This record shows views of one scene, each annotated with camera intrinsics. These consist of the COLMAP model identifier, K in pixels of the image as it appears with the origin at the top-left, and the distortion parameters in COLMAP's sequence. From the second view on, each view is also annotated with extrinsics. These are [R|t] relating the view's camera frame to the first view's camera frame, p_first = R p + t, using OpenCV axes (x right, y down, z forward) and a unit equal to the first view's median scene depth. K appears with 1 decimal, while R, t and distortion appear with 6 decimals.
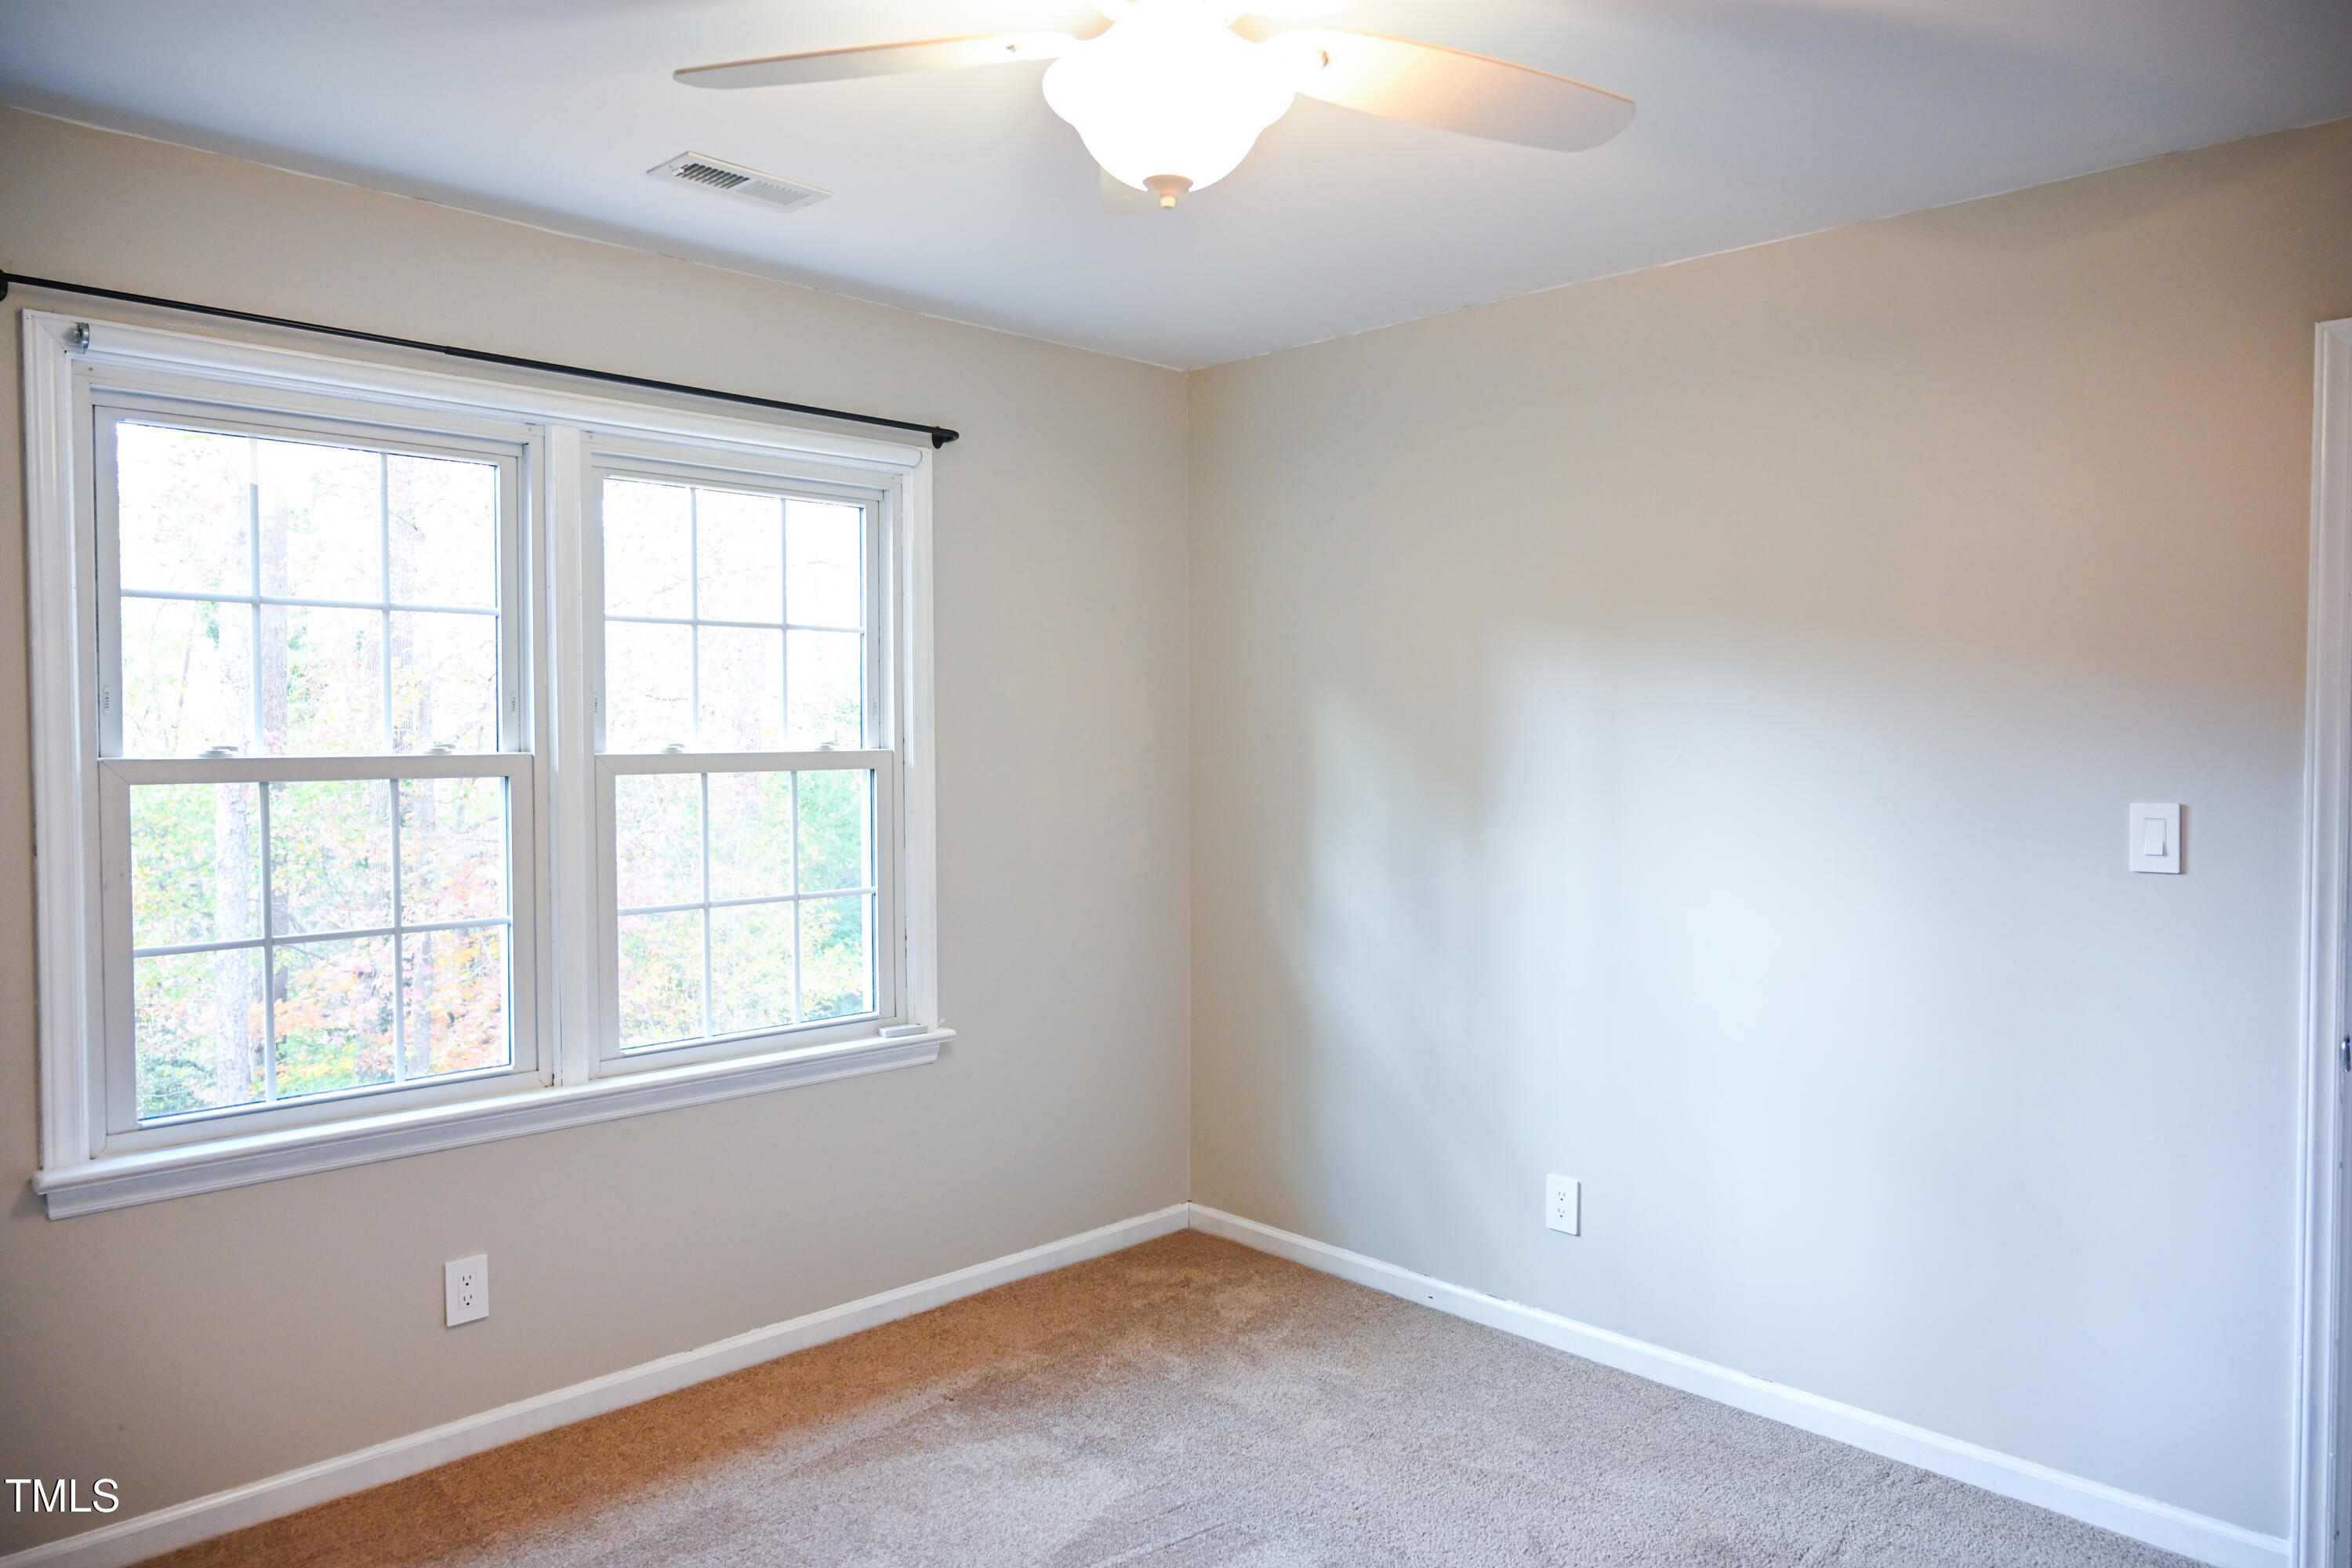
lens RADIAL K [[1626.9, 0, 1177.1], [0, 1626.9, 734.7], [0, 0, 1]] dist [-0.001997, 0.000657]
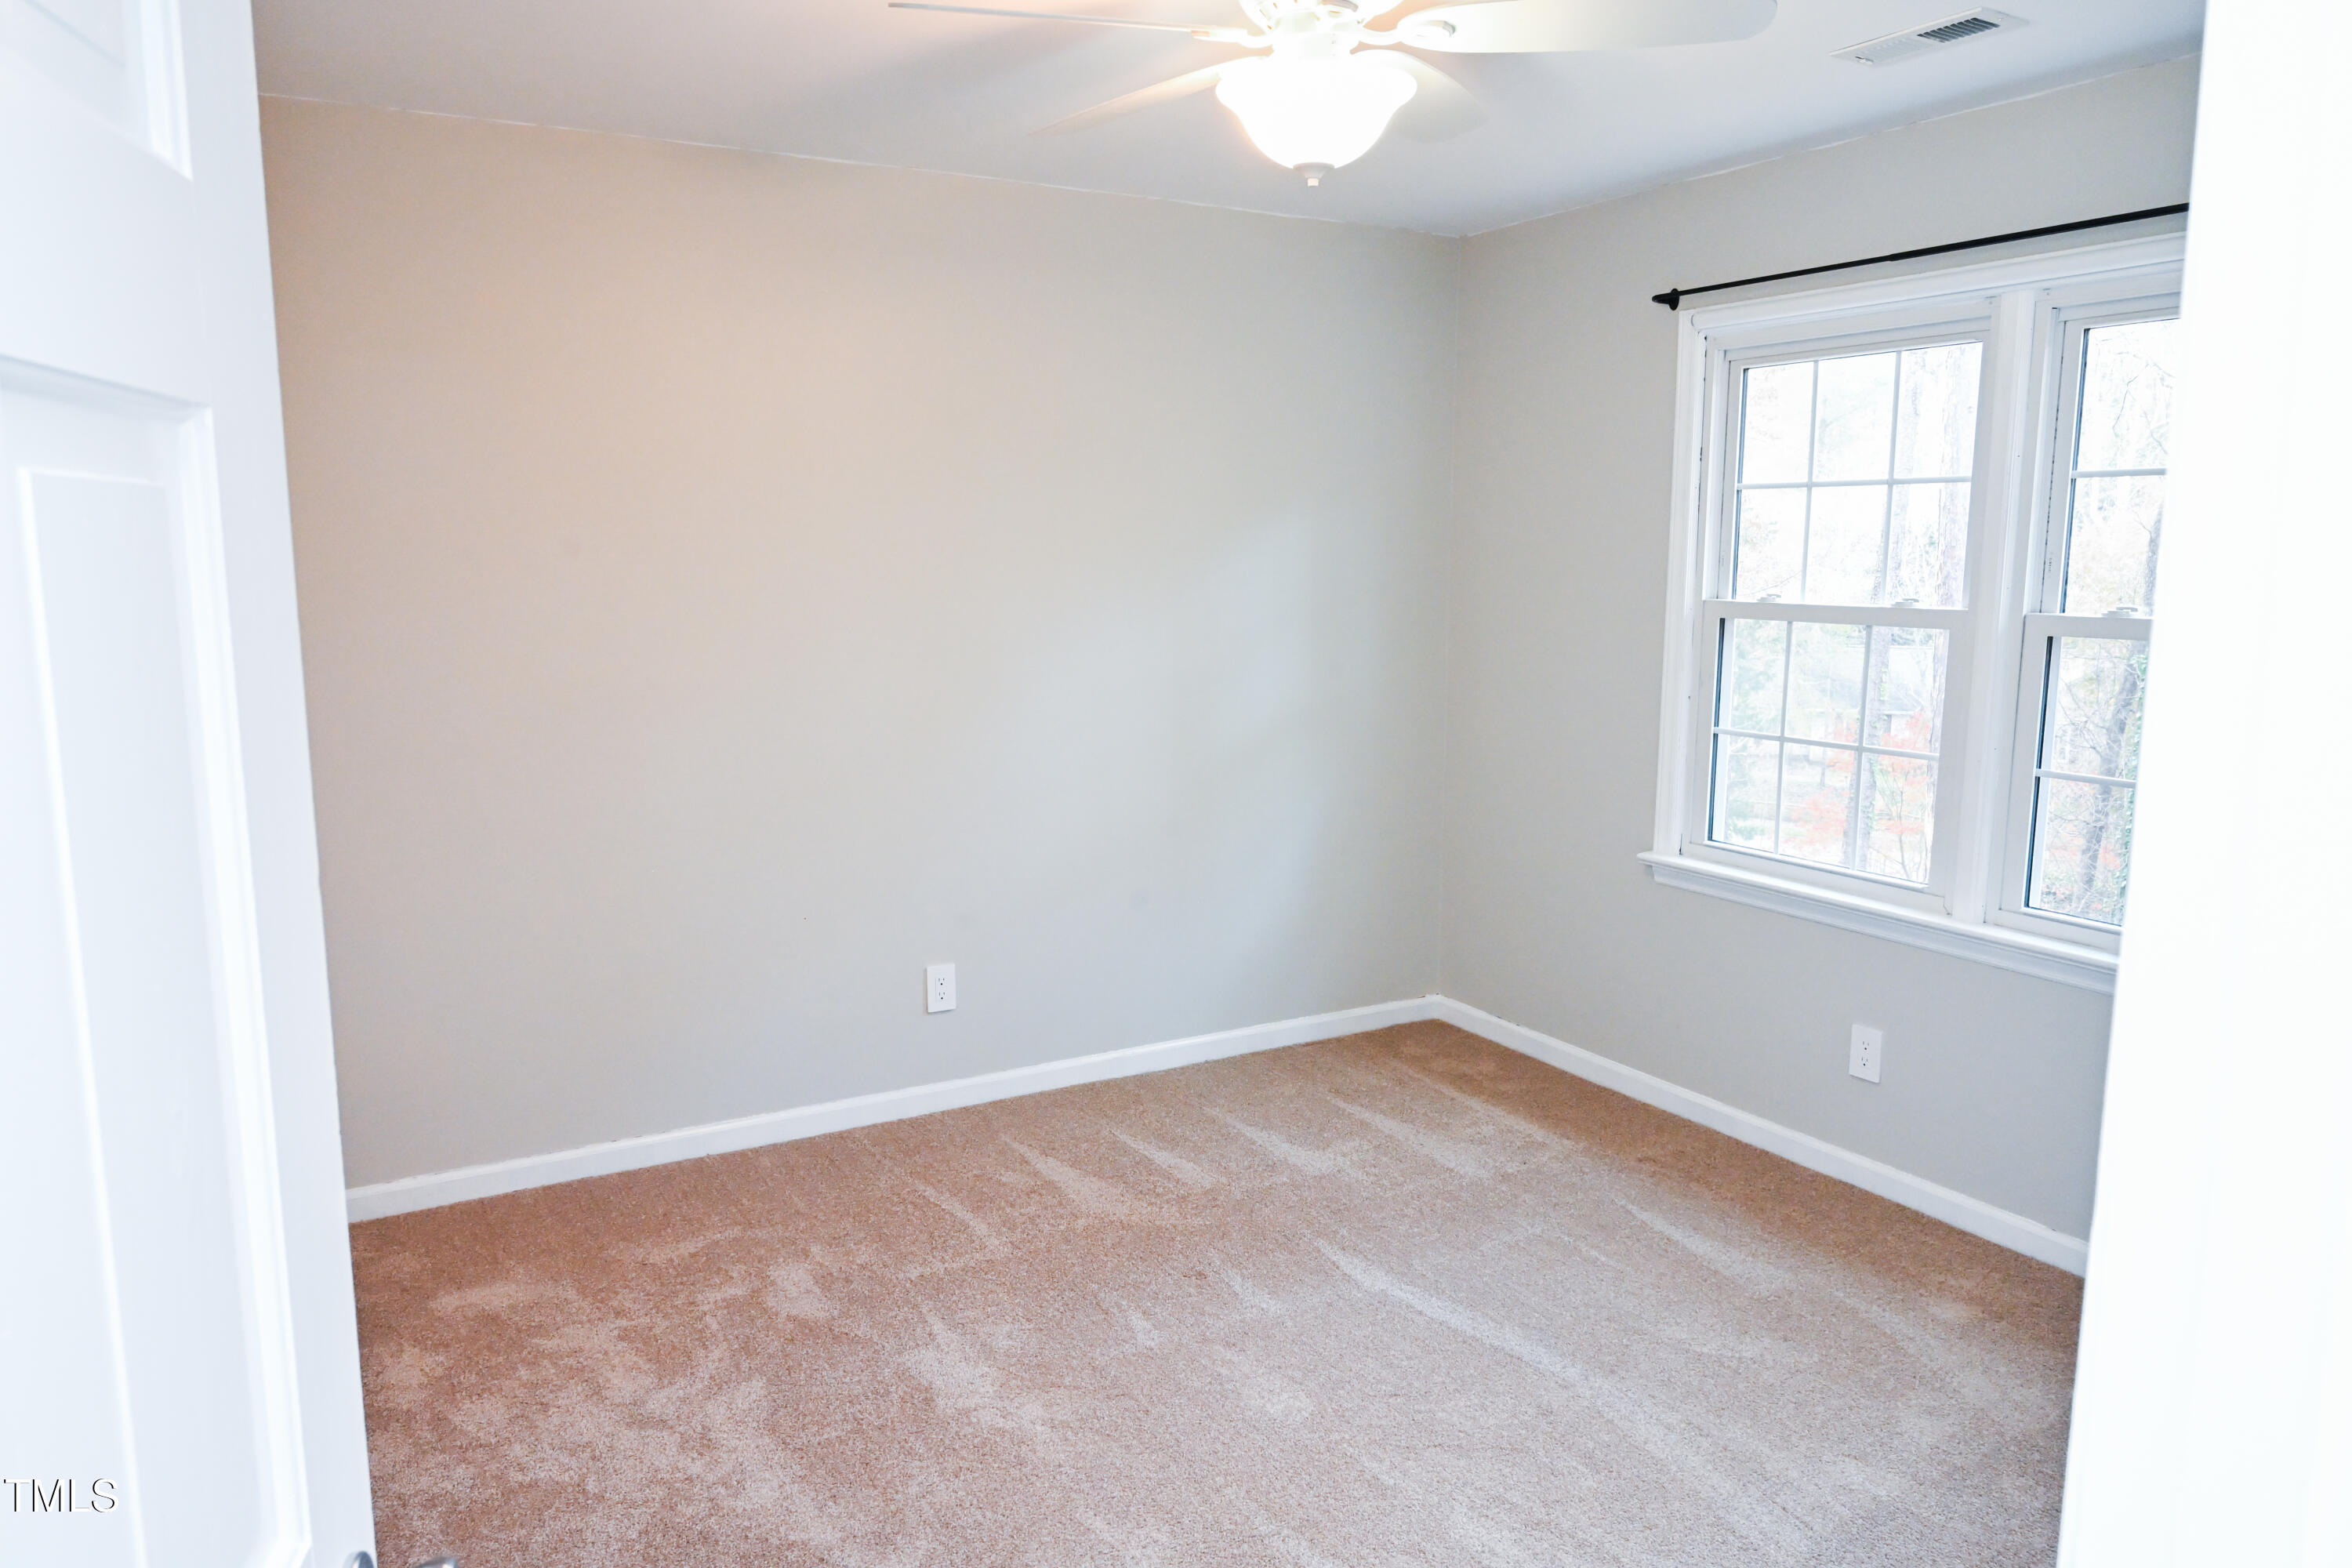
lens RADIAL K [[1572.5, 0, 1176.0], [0, 1572.5, 784.0], [0, 0, 1]] dist [-0.019201, 0.000693]
pose [[-0.264770, 0.128005, -0.955778, 0.837981], [-0.027968, 0.989714, 0.140297, -0.005133], [0.963906, 0.063878, -0.258467, 0.850298]]
